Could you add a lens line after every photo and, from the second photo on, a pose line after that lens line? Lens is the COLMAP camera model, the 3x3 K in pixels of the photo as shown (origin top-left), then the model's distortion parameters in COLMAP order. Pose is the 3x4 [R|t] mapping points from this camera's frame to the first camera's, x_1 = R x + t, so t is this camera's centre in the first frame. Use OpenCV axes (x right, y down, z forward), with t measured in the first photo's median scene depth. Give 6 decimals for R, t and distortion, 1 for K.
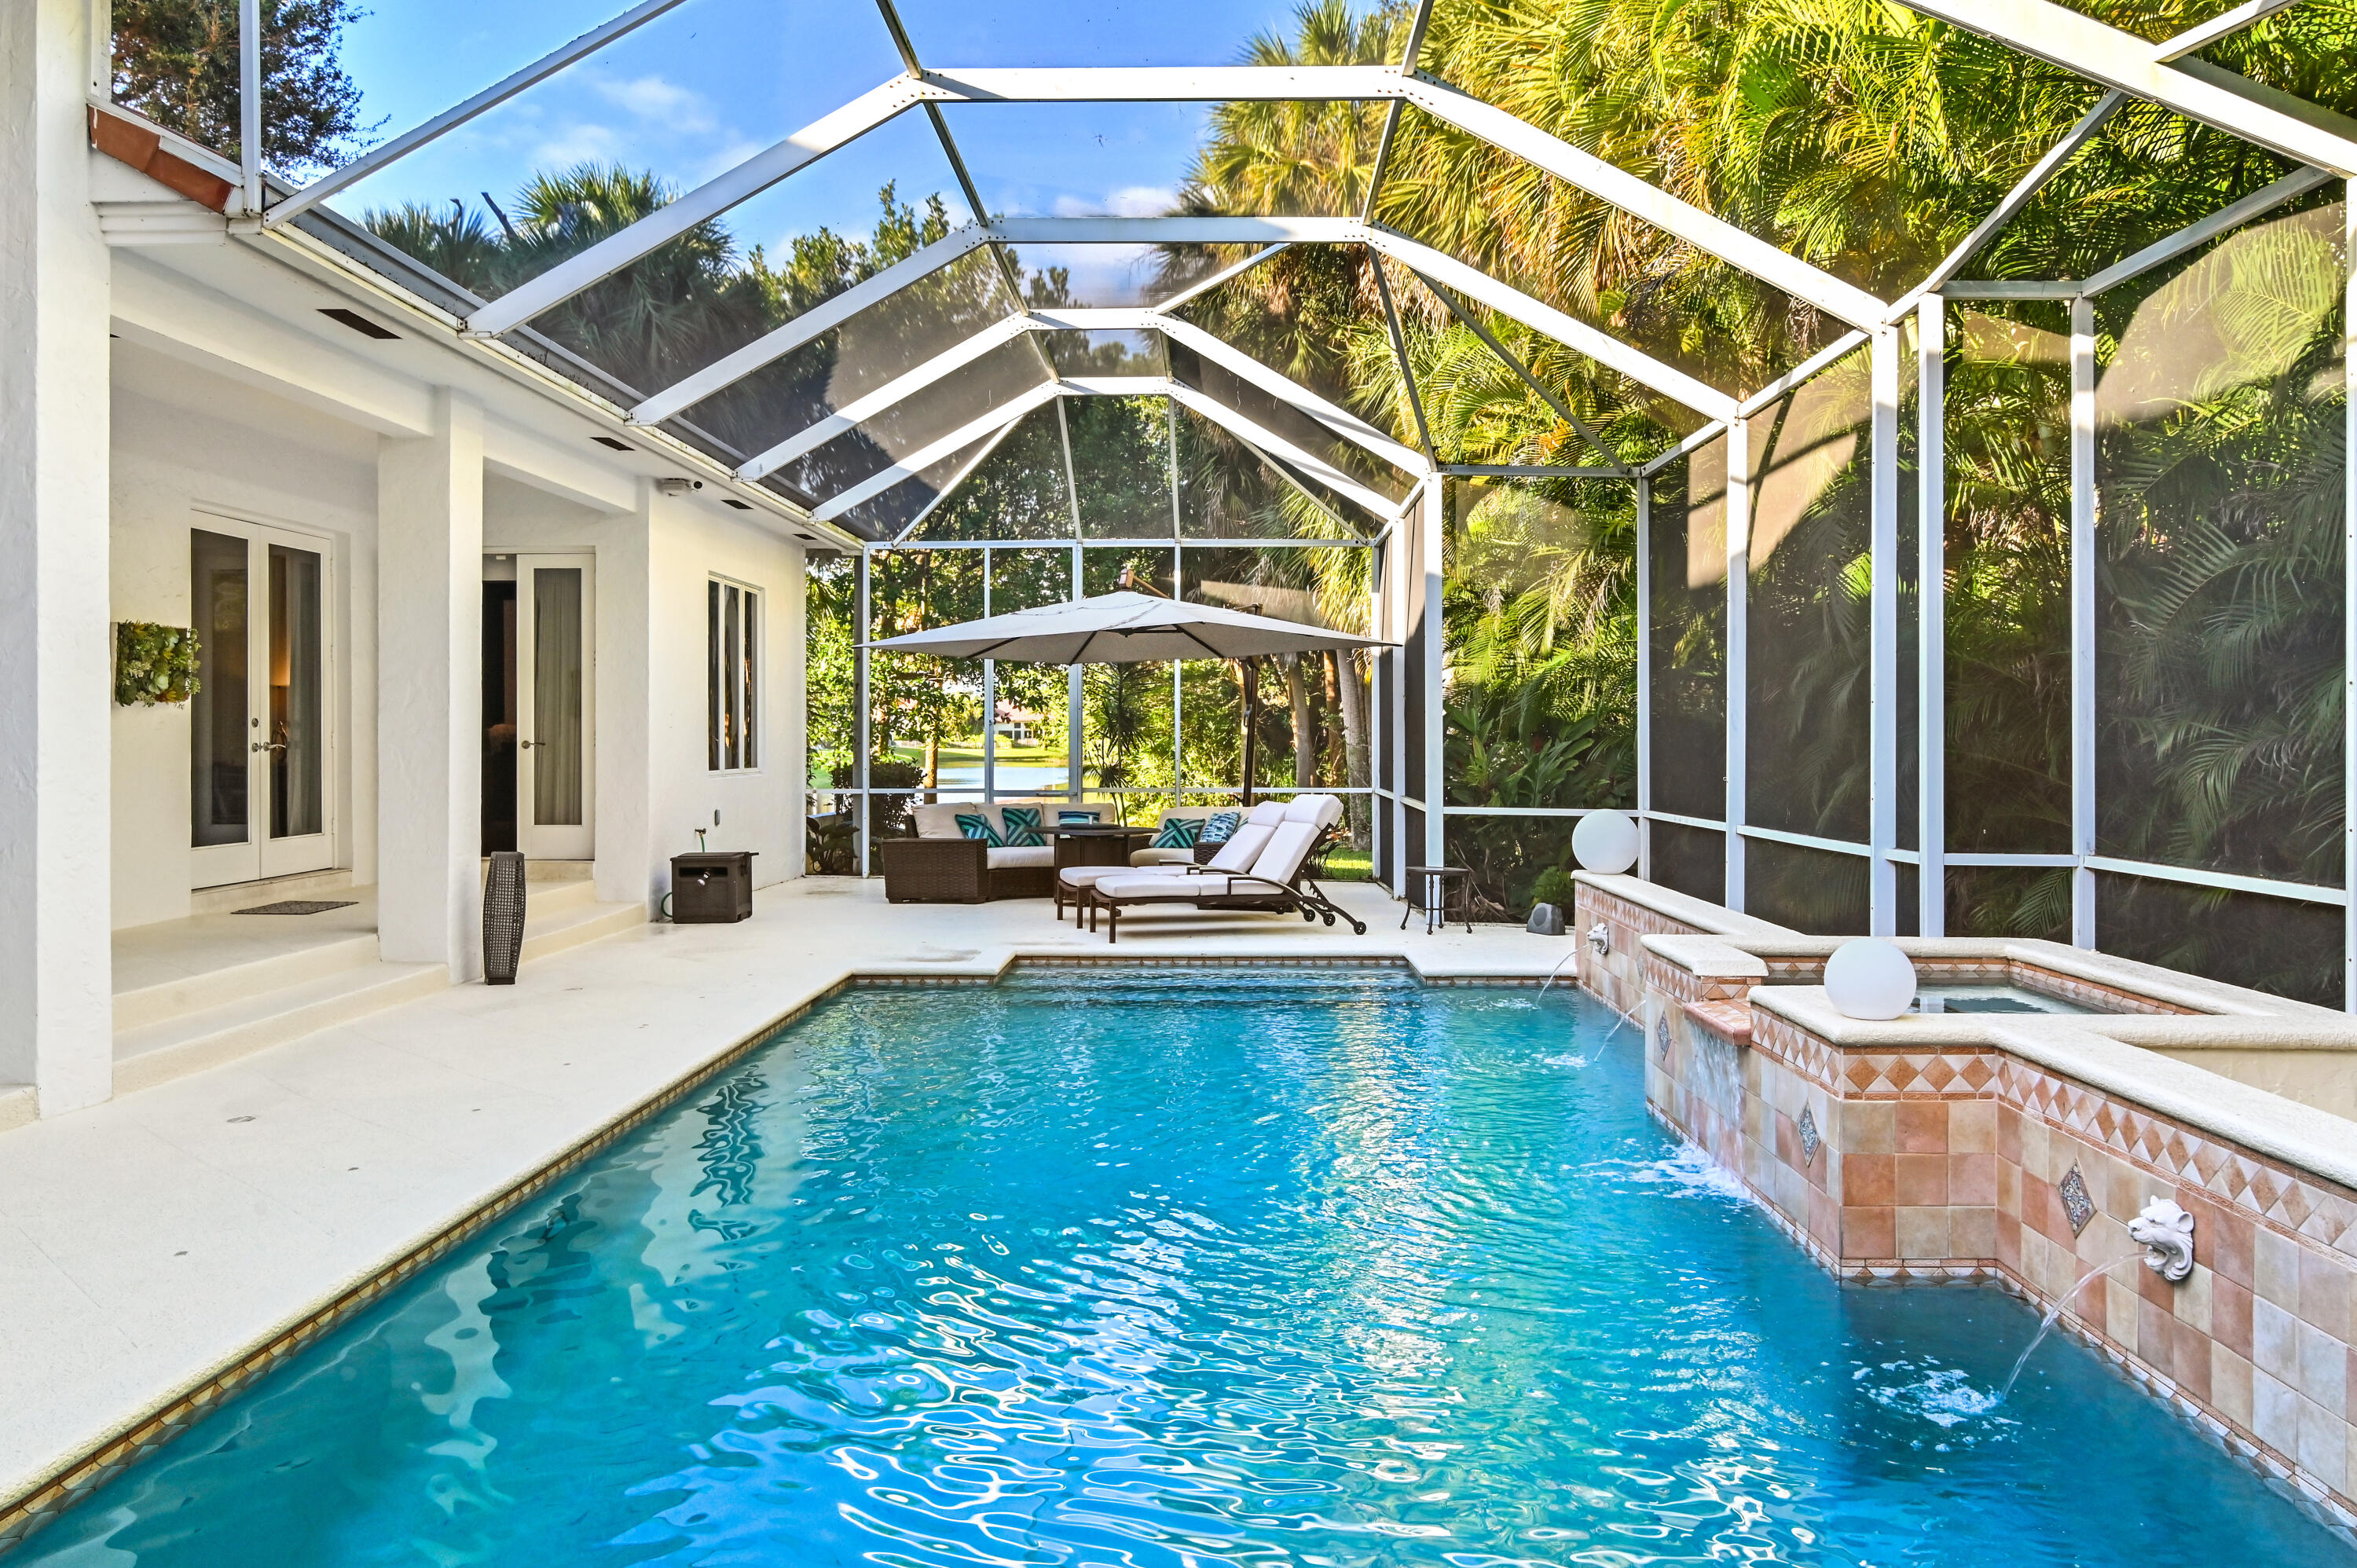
lens RADIAL K [[1695.0, 0, 1178.9], [0, 1695.0, 751.1], [0, 0, 1]] dist [0.000182, 0.000045]
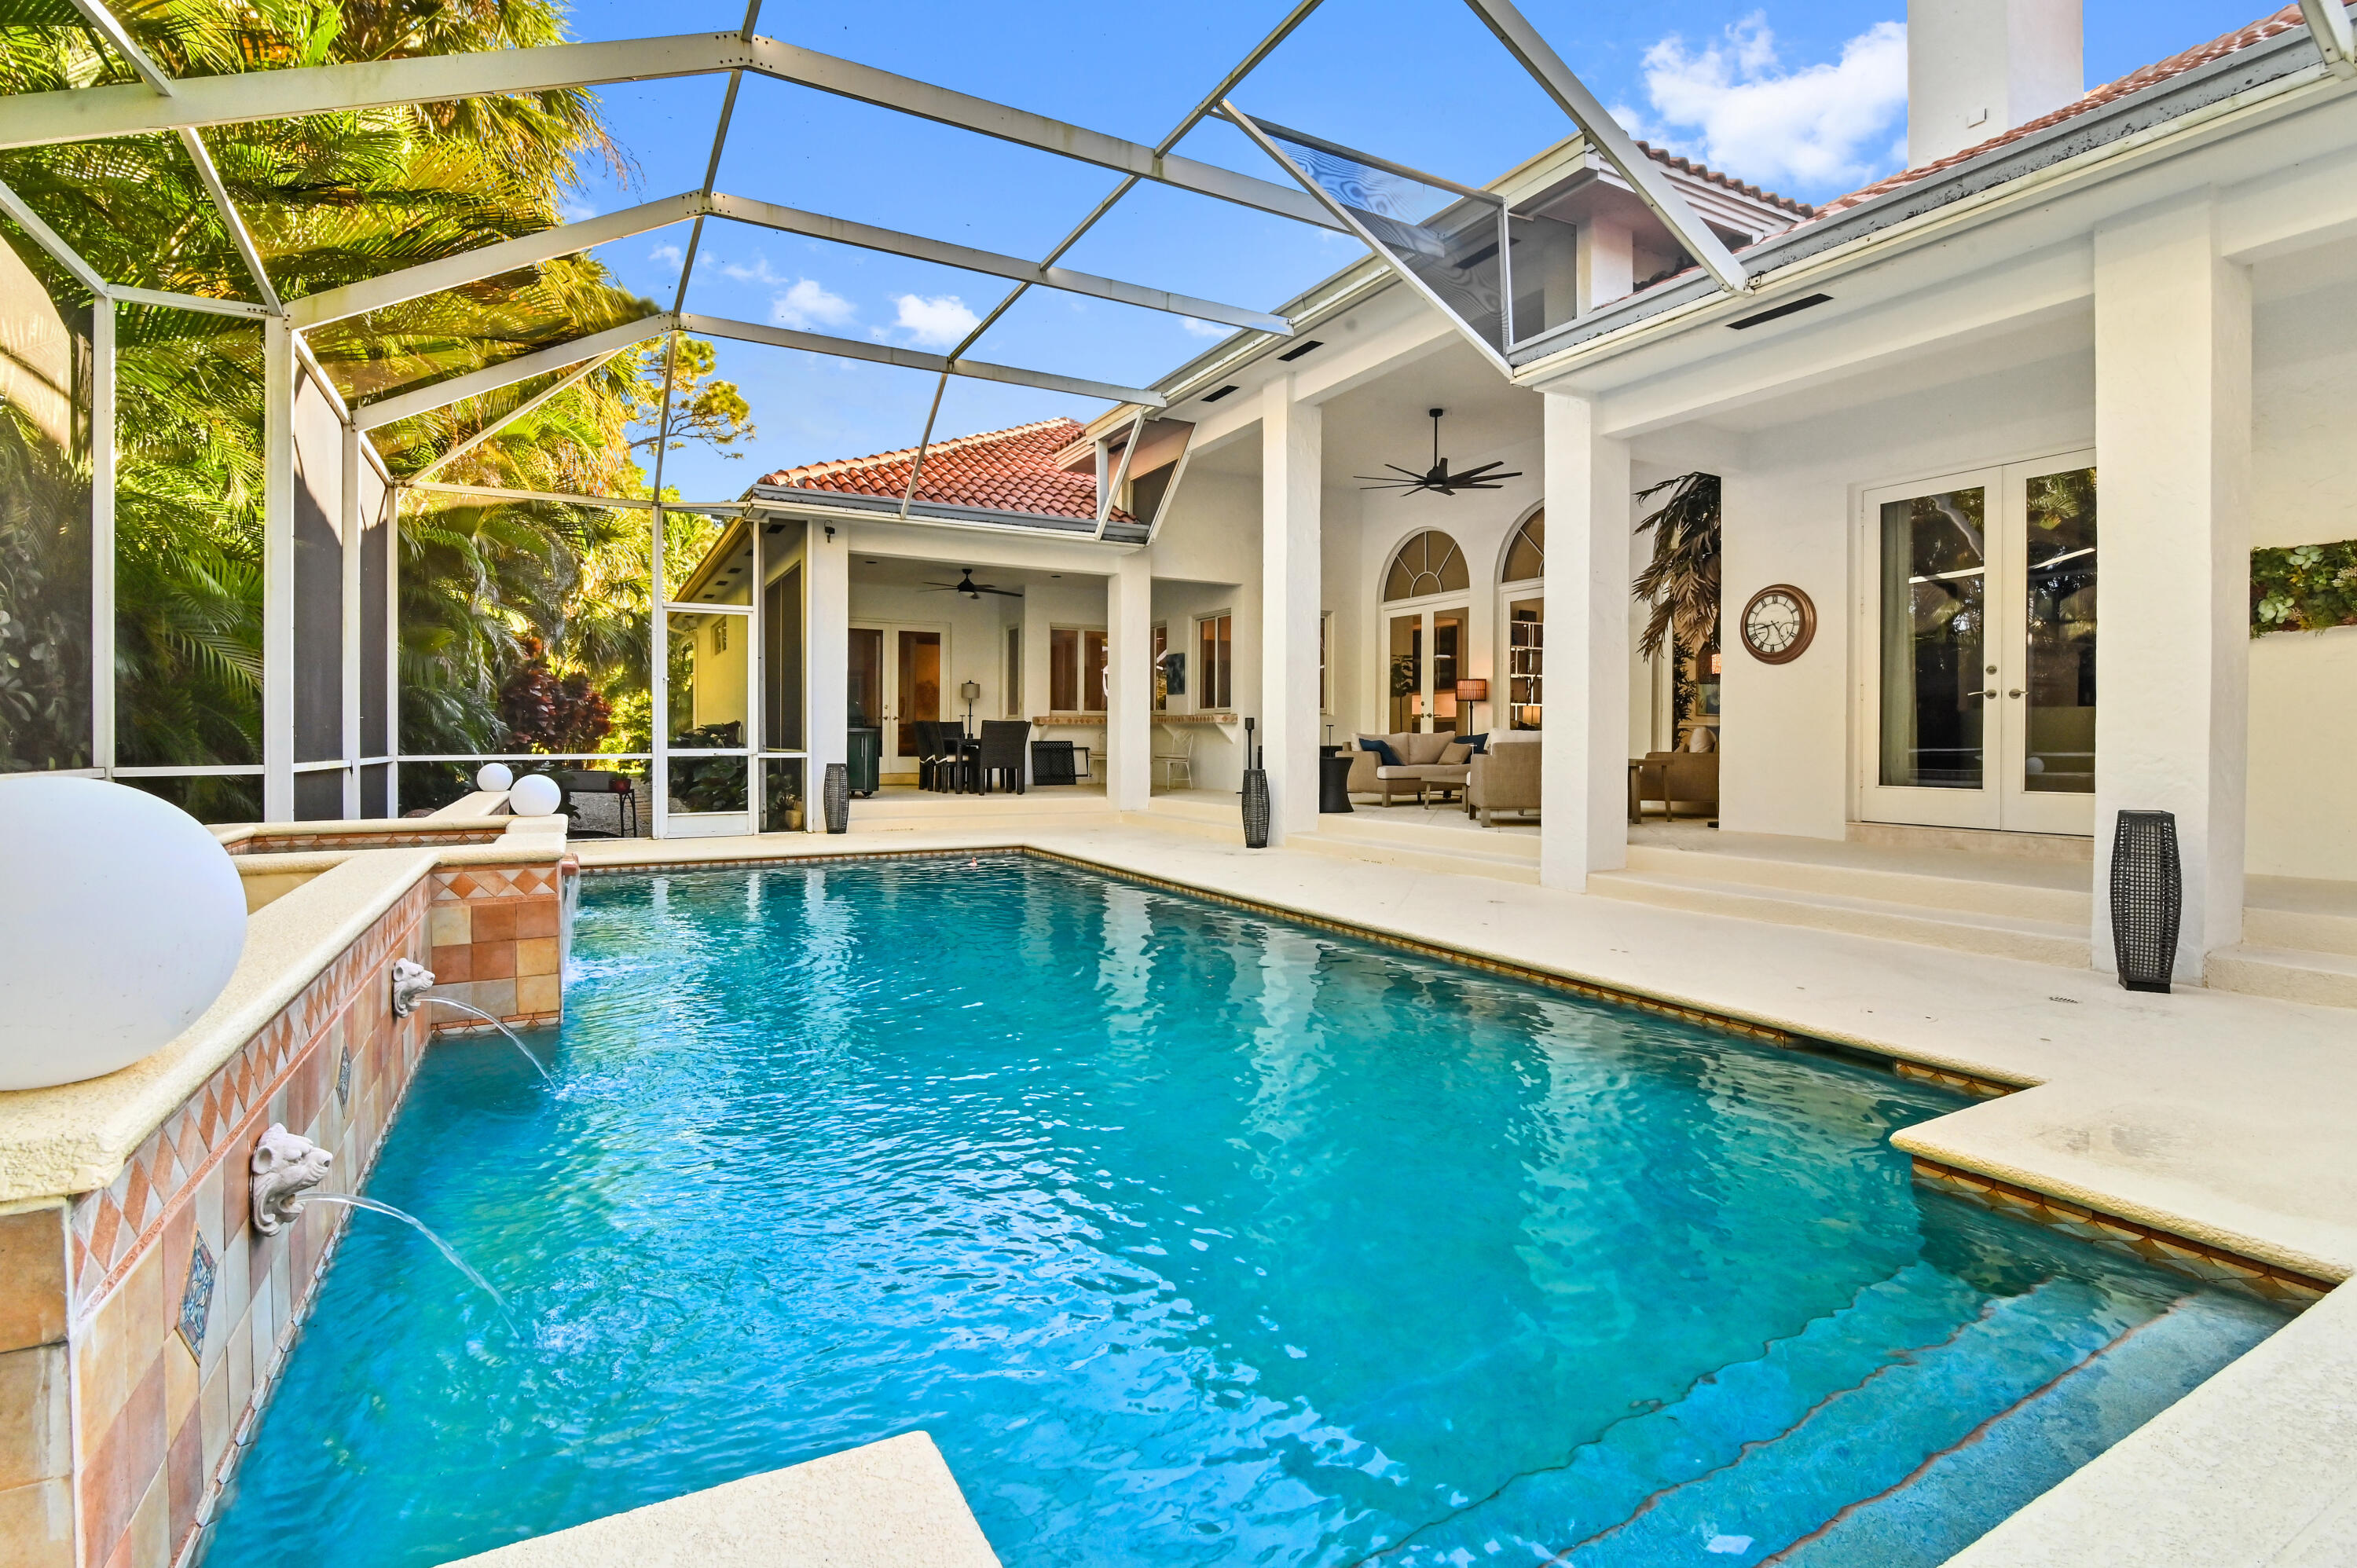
lens RADIAL K [[1107.6, 0, 1178.6], [0, 1107.6, 750.2], [0, 0, 1]] dist [-0.016725, 0.000260]
pose [[-0.865667, 0.000545, -0.500621, 0.187951], [-0.003851, 0.999963, 0.007747, 0.027622], [0.500606, 0.008634, -0.865632, 1.324073]]
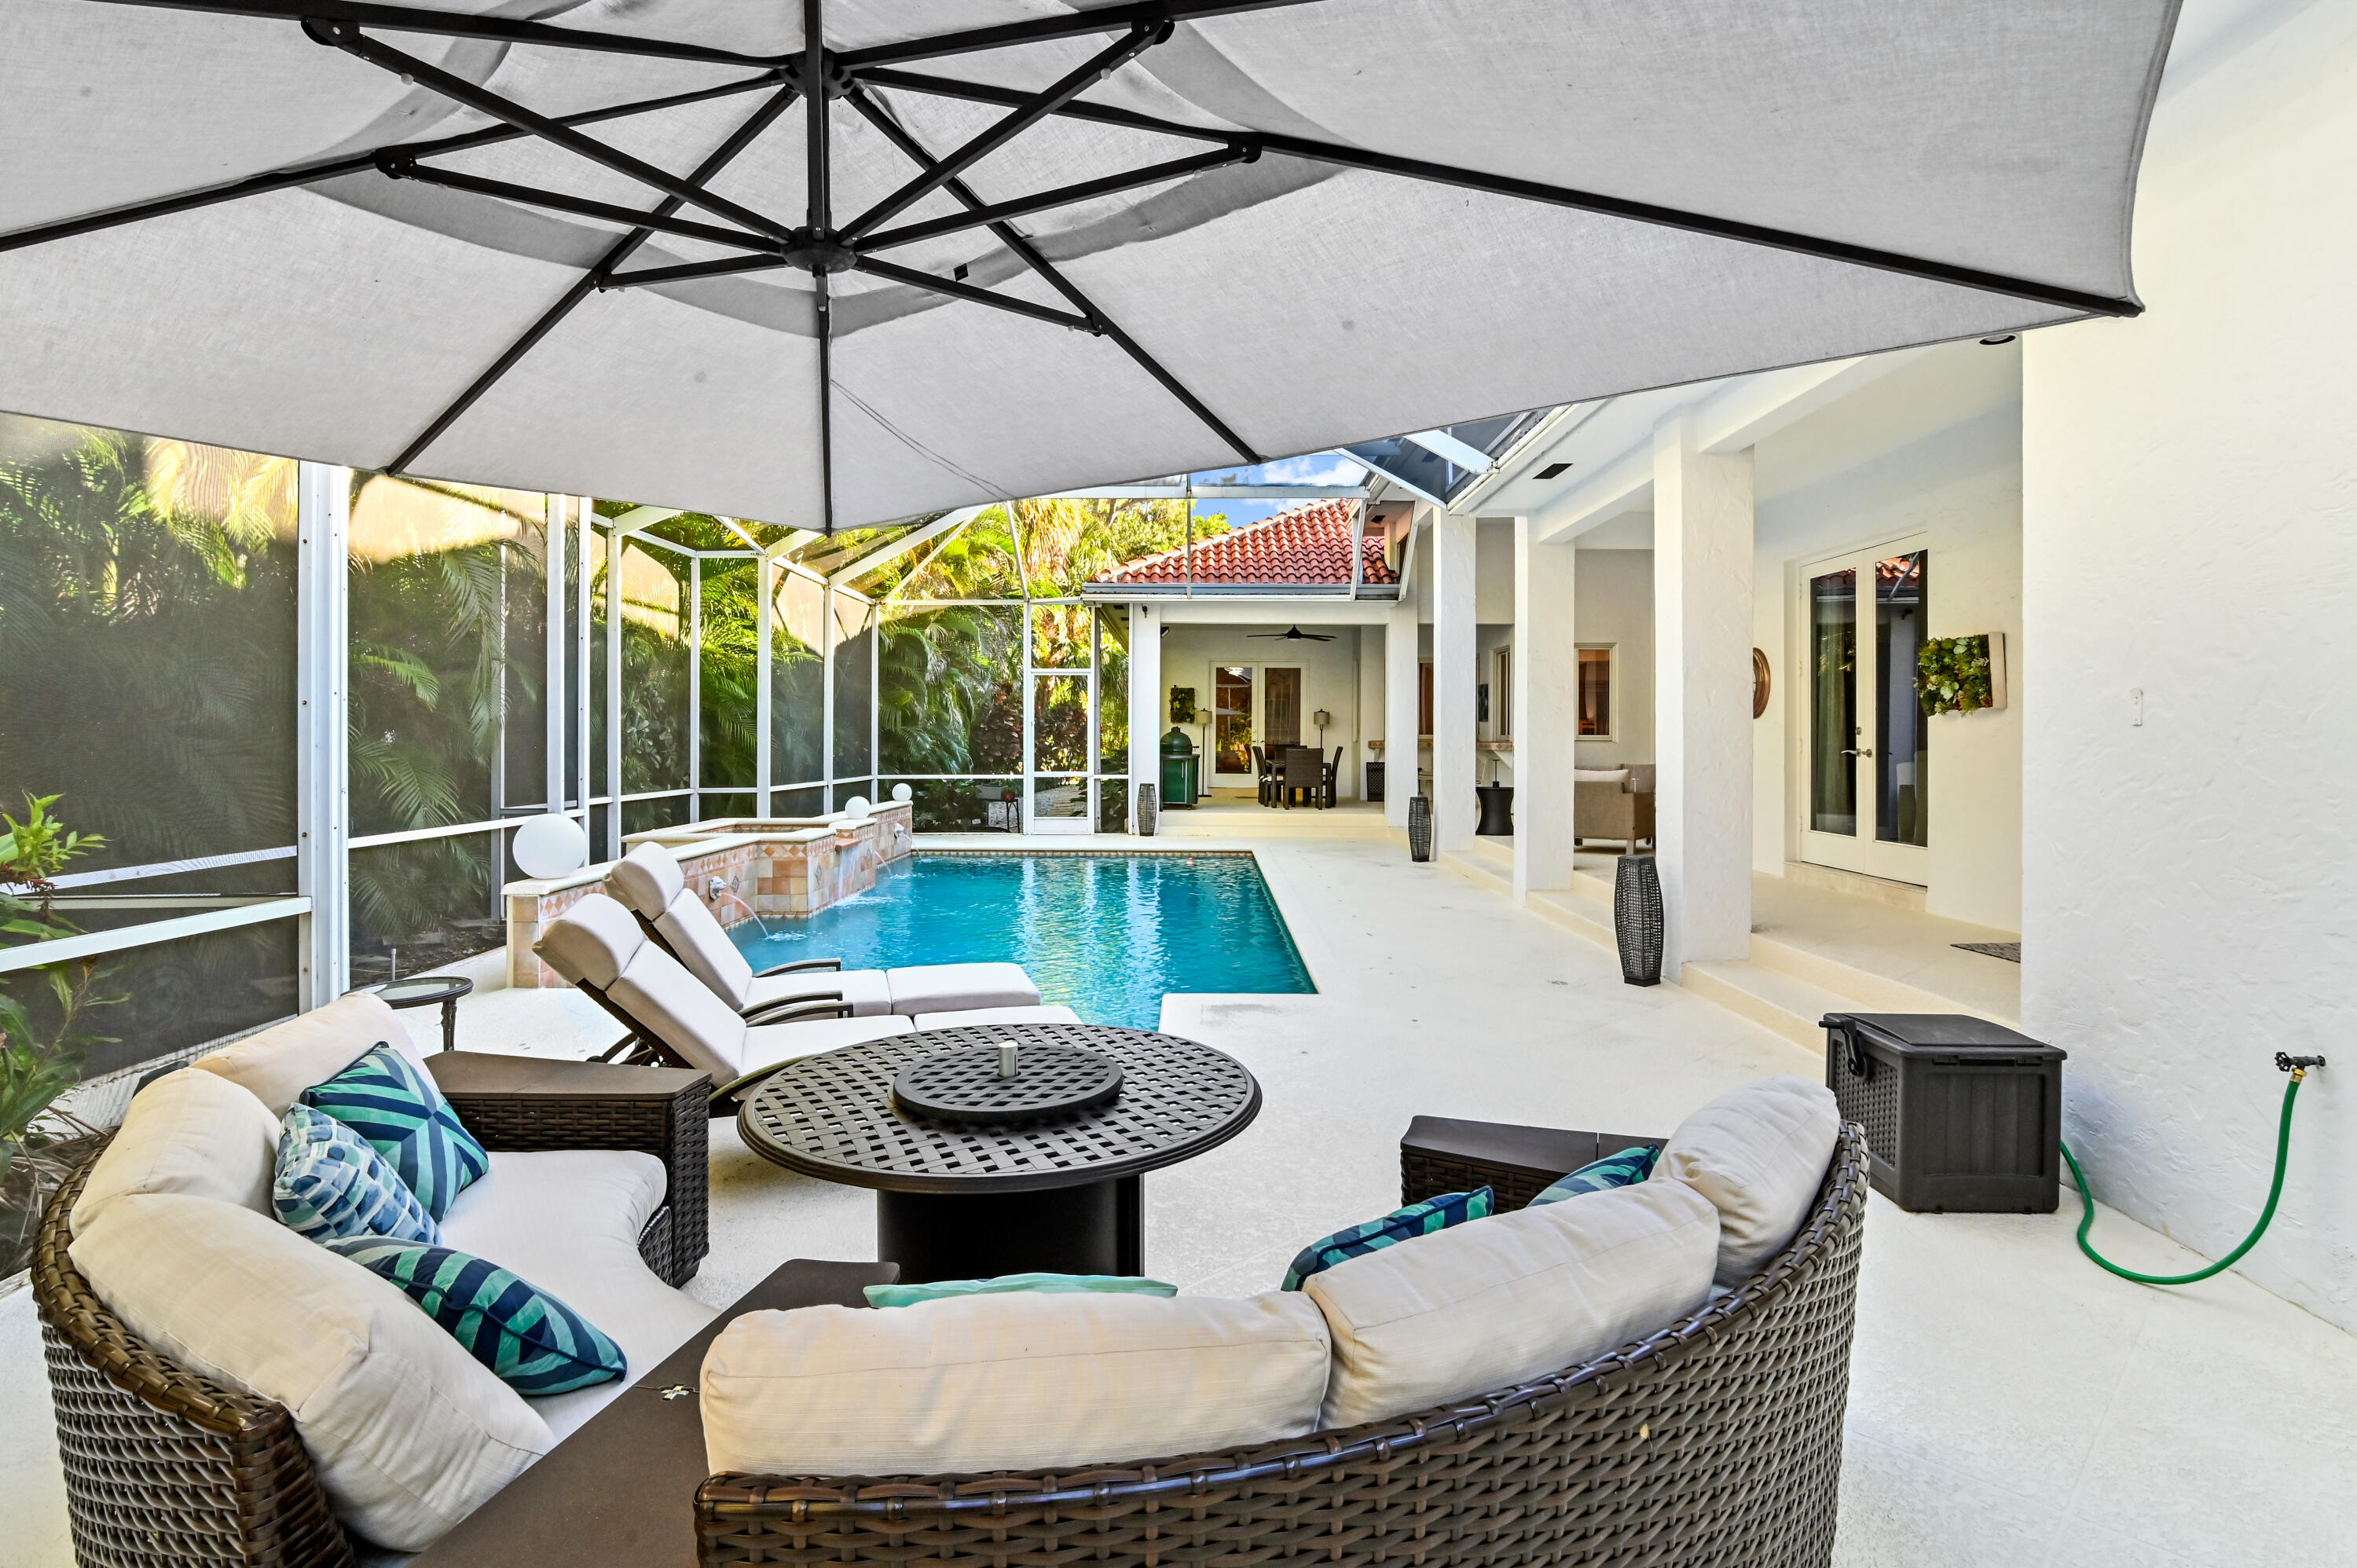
lens RADIAL K [[1202.1, 0, 1178.9], [0, 1202.1, 739.4], [0, 0, 1]] dist [-0.001351, -0.000122]
pose [[-0.999969, -0.004759, -0.006264, -0.094233], [-0.004774, 0.999986, 0.002323, -0.010771], [0.006252, 0.002353, -0.999978, 1.794076]]
